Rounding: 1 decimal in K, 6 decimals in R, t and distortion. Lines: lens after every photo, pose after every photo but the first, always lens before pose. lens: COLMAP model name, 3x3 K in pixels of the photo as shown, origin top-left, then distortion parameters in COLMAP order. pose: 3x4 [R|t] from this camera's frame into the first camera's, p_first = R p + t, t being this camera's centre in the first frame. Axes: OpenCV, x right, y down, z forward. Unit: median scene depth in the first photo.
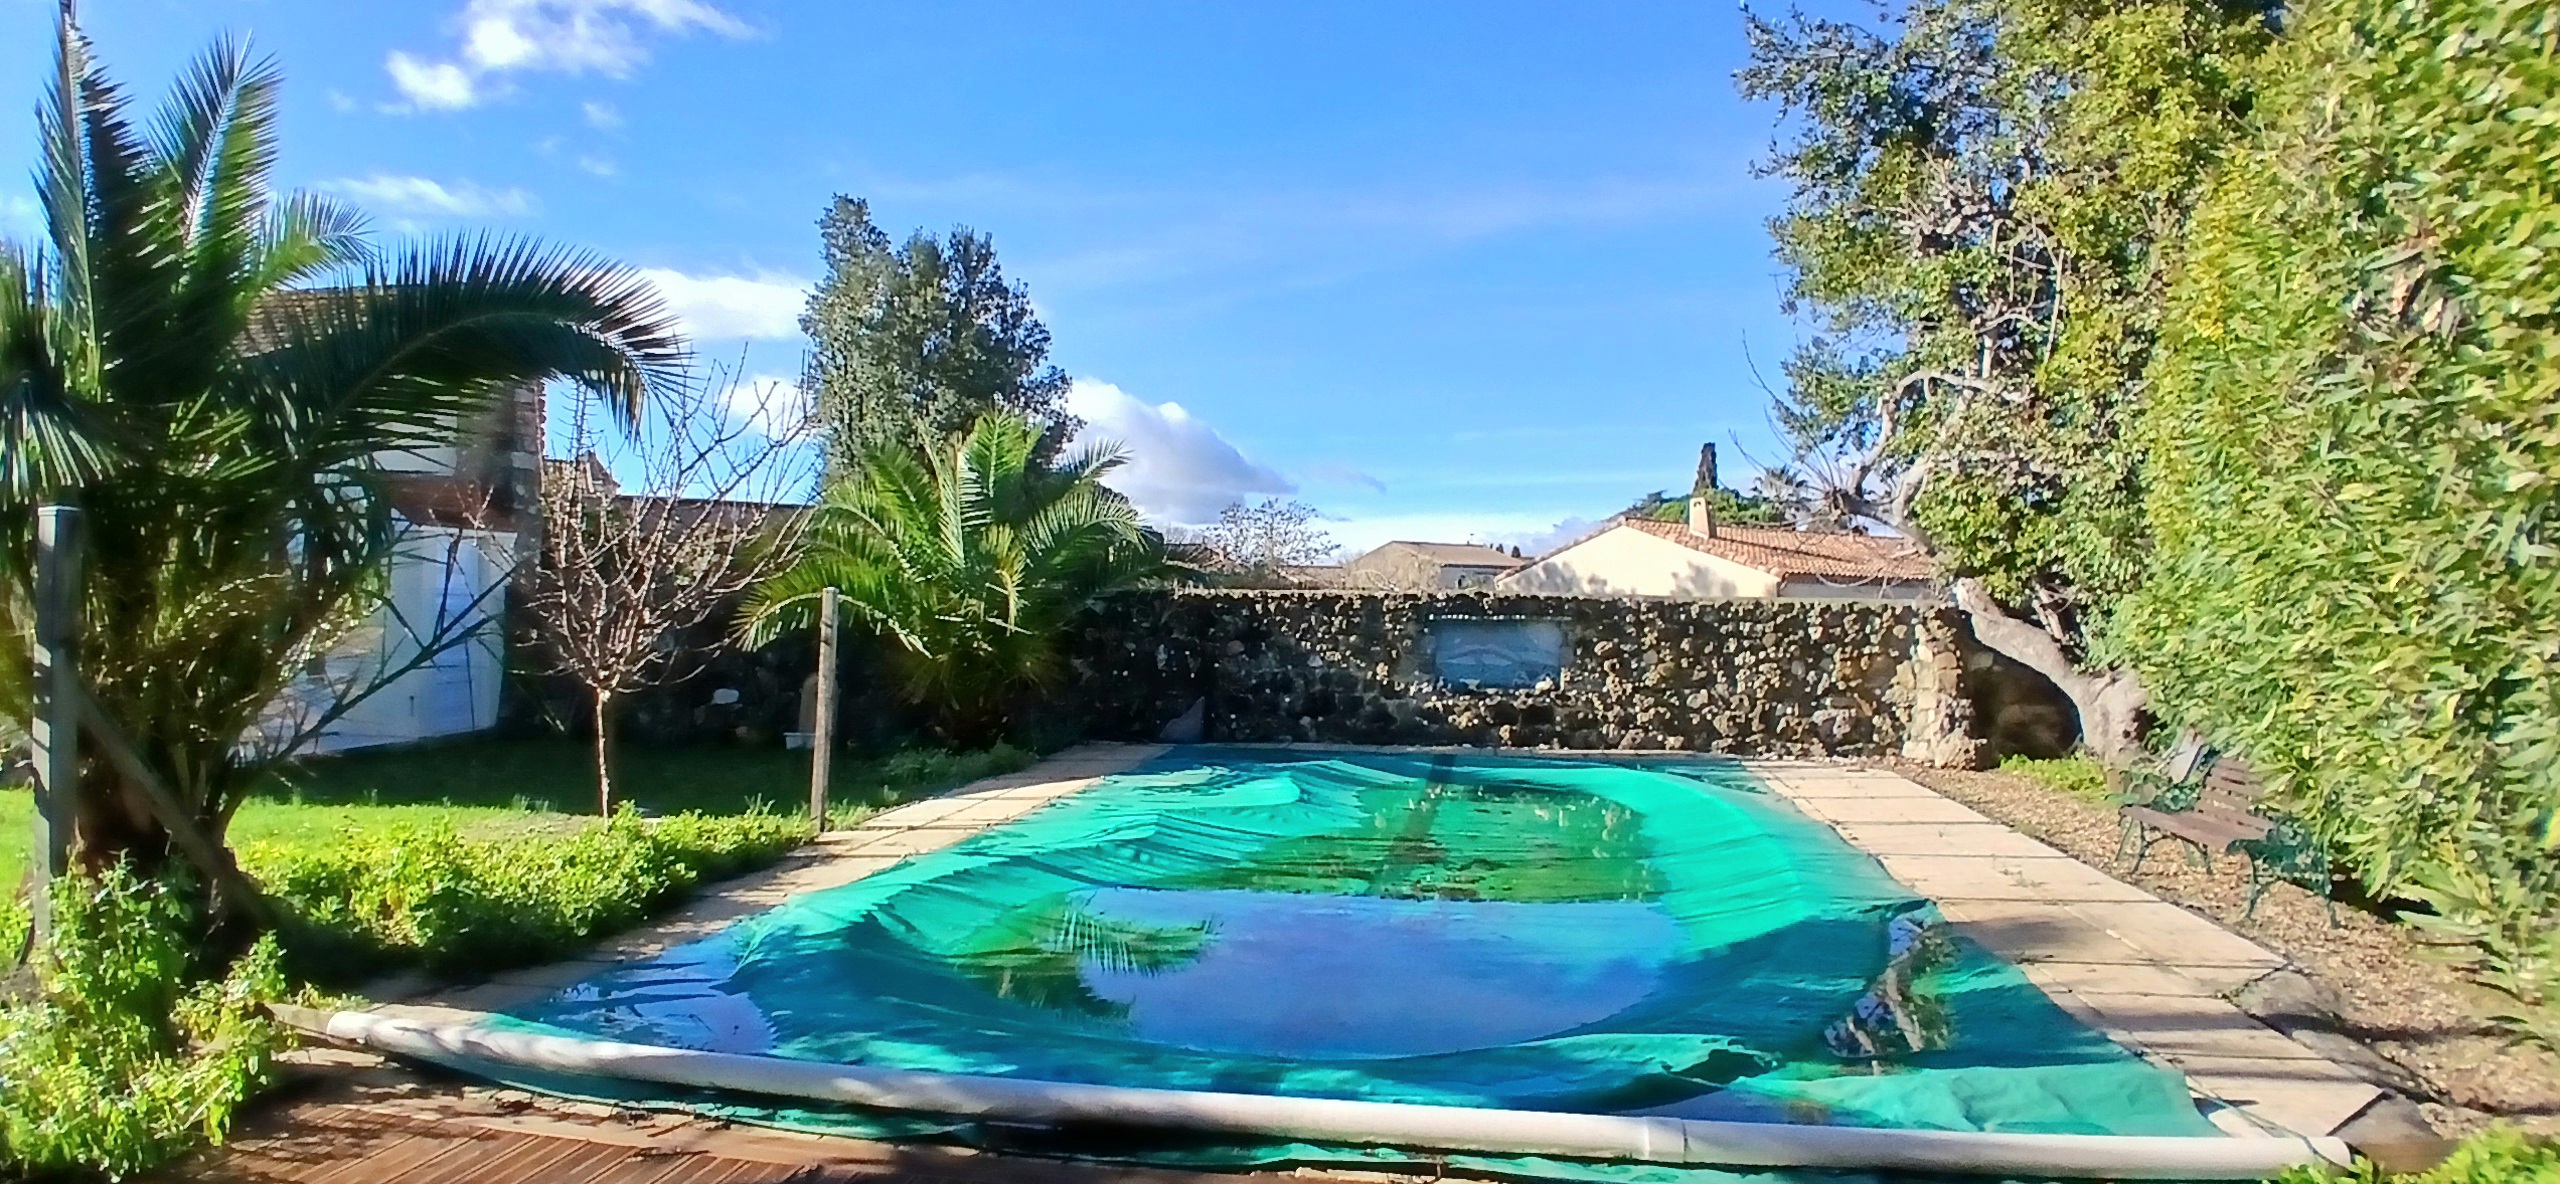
lens RADIAL K [[1286.8, 0, 1274.7], [0, 1286.8, 602.1], [0, 0, 1]] dist [0.002327, -0.044987]
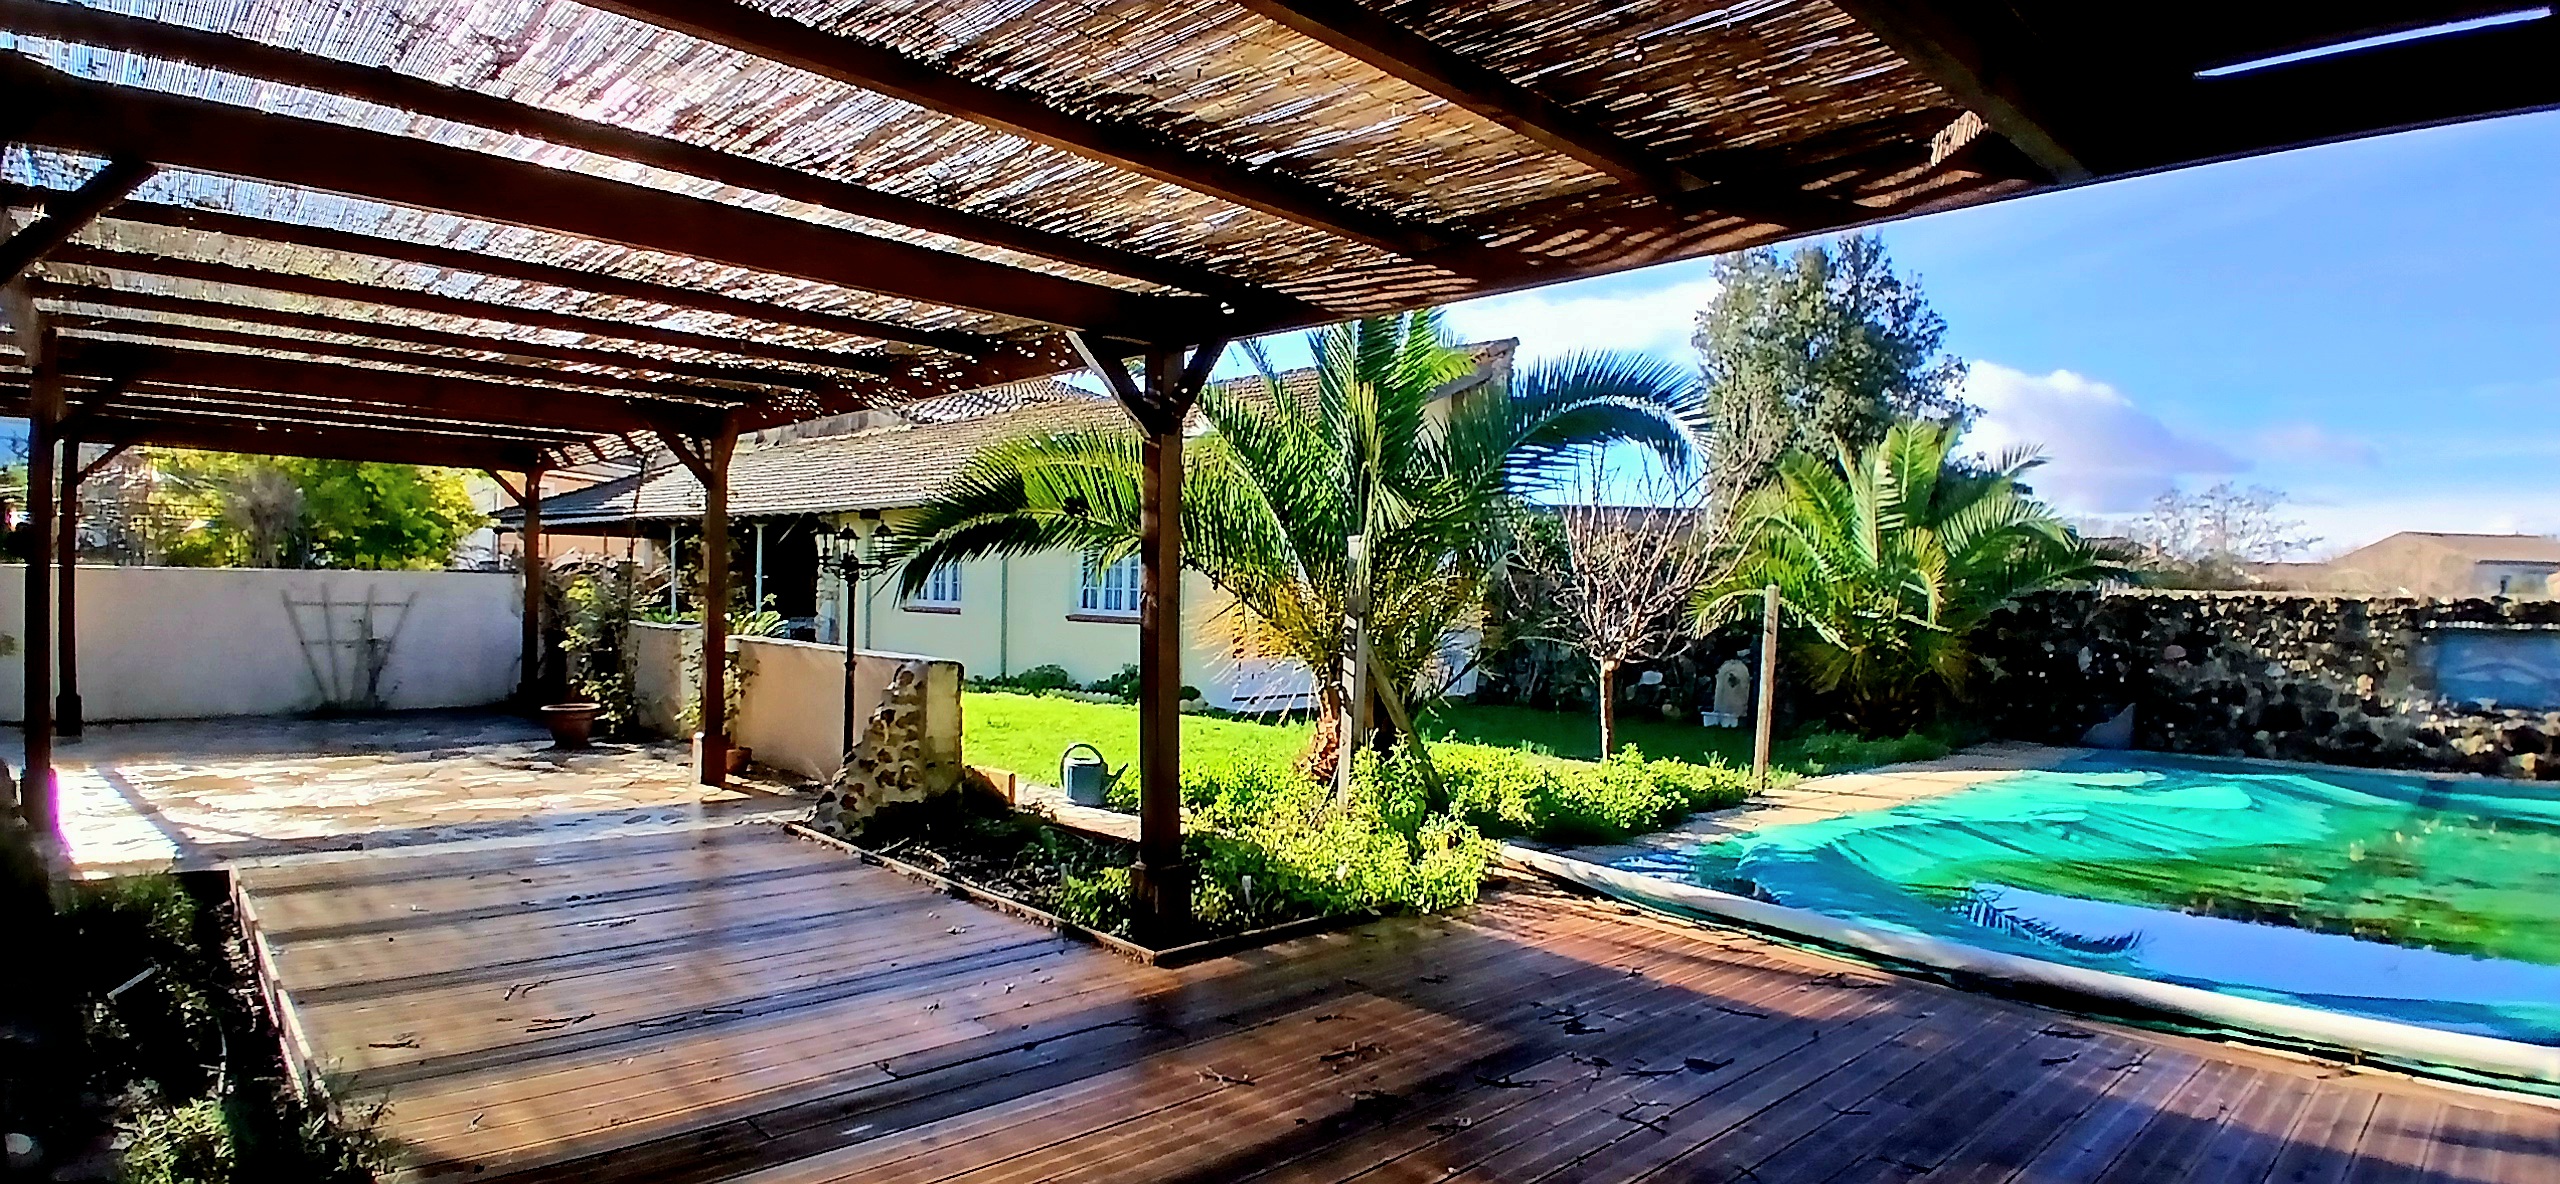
lens RADIAL K [[1286.8, 0, 1274.7], [0, 1286.8, 602.1], [0, 0, 1]] dist [0.002327, -0.044987]
pose [[0.799943, 0.013446, -0.599925, 0.001520], [-0.012572, 0.999905, 0.005647, 0.001751], [0.599944, 0.003025, 0.800036, -0.152027]]
